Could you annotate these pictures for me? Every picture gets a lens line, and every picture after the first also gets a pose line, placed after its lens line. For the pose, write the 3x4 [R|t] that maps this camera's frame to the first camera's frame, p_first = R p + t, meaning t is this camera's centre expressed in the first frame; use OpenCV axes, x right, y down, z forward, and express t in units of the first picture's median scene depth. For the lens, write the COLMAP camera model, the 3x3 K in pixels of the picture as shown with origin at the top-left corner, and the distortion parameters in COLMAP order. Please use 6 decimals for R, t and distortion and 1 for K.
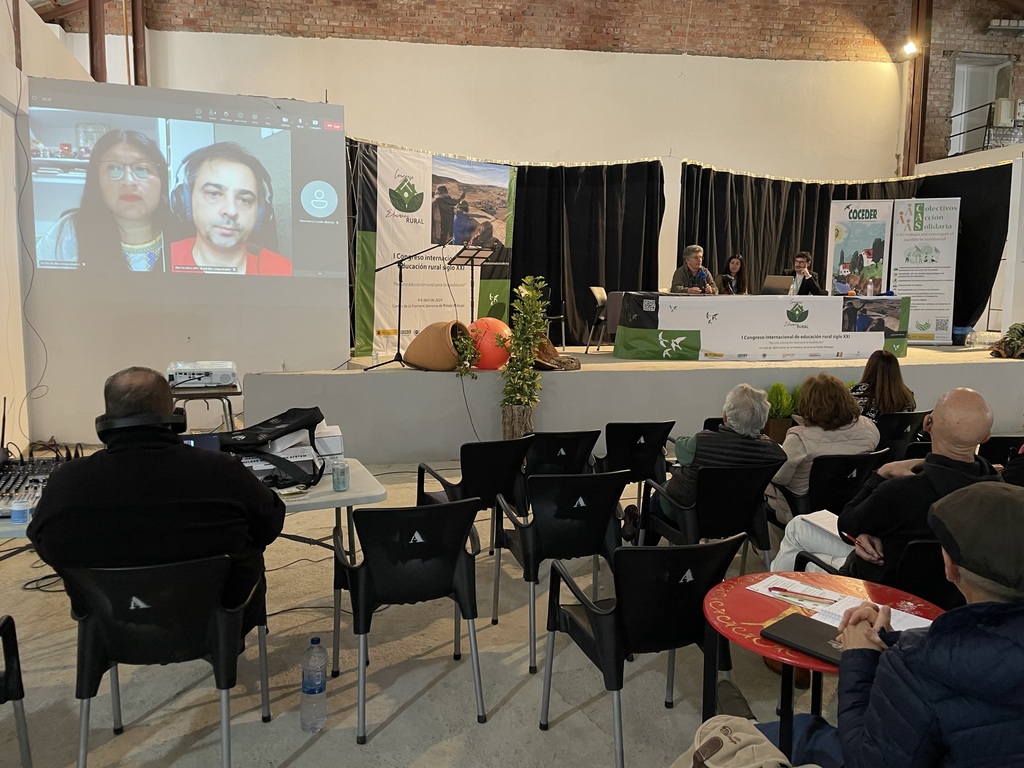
lens RADIAL K [[767.7, 0, 513.7], [0, 767.7, 378.9], [0, 0, 1]] dist [0.081704, -0.099250]
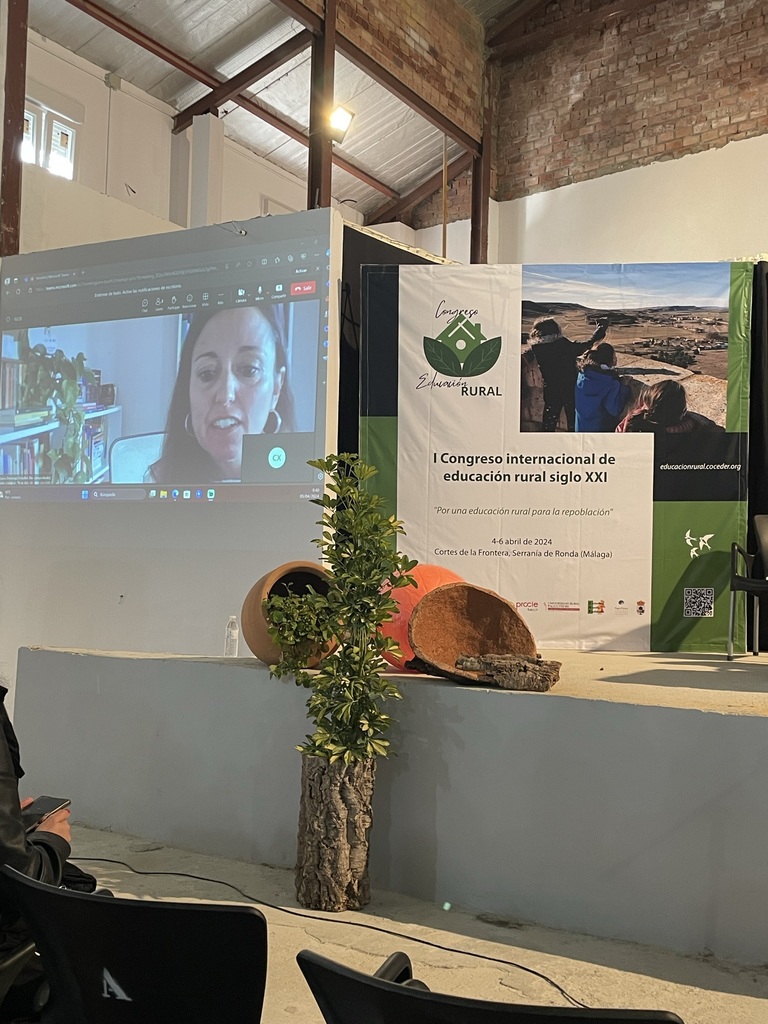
lens RADIAL K [[1124.9, 0, 401.4], [0, 1124.9, 510.3], [0, 0, 1]] dist [0.060760, 0.000000]
pose [[0.682103, -0.034923, -0.730421, 0.316803], [-0.097736, 0.985543, -0.138392, -0.010969], [0.724695, 0.165786, 0.668829, 0.373503]]
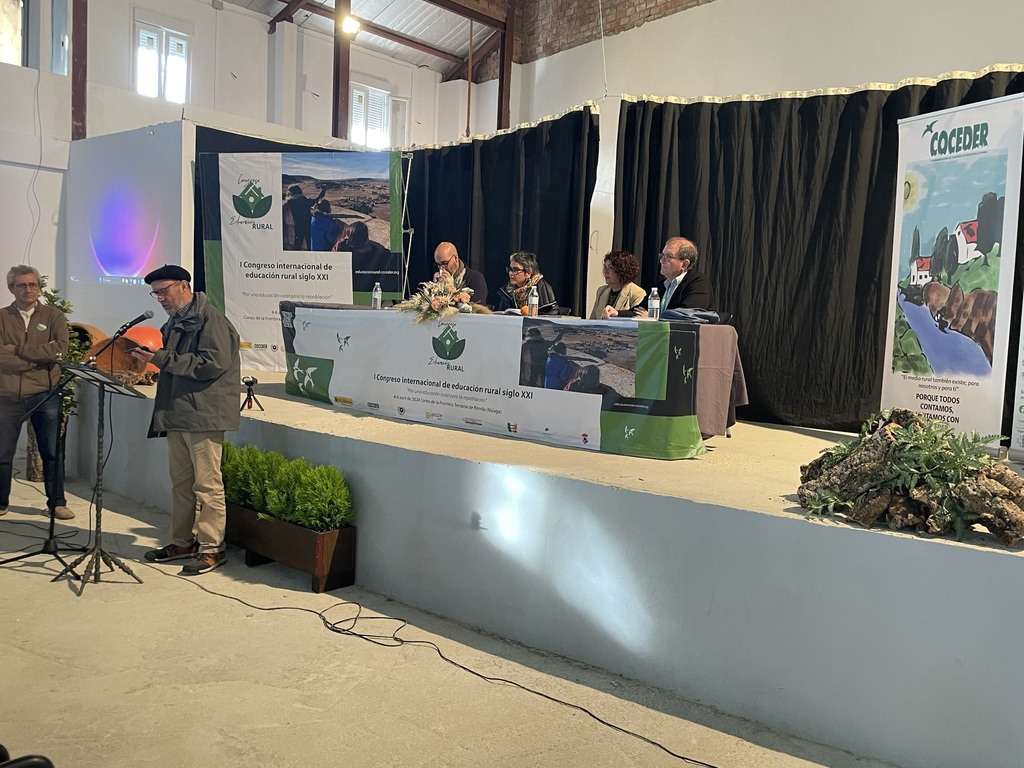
lens RADIAL K [[885.9, 0, 522.2], [0, 885.9, 378.2], [0, 0, 1]] dist [0.110533, -0.136829]
pose [[0.516947, 0.073075, -0.852893, 0.778922], [-0.134133, 0.990957, 0.003604, -0.056865], [0.845443, 0.112538, 0.522074, 0.584886]]
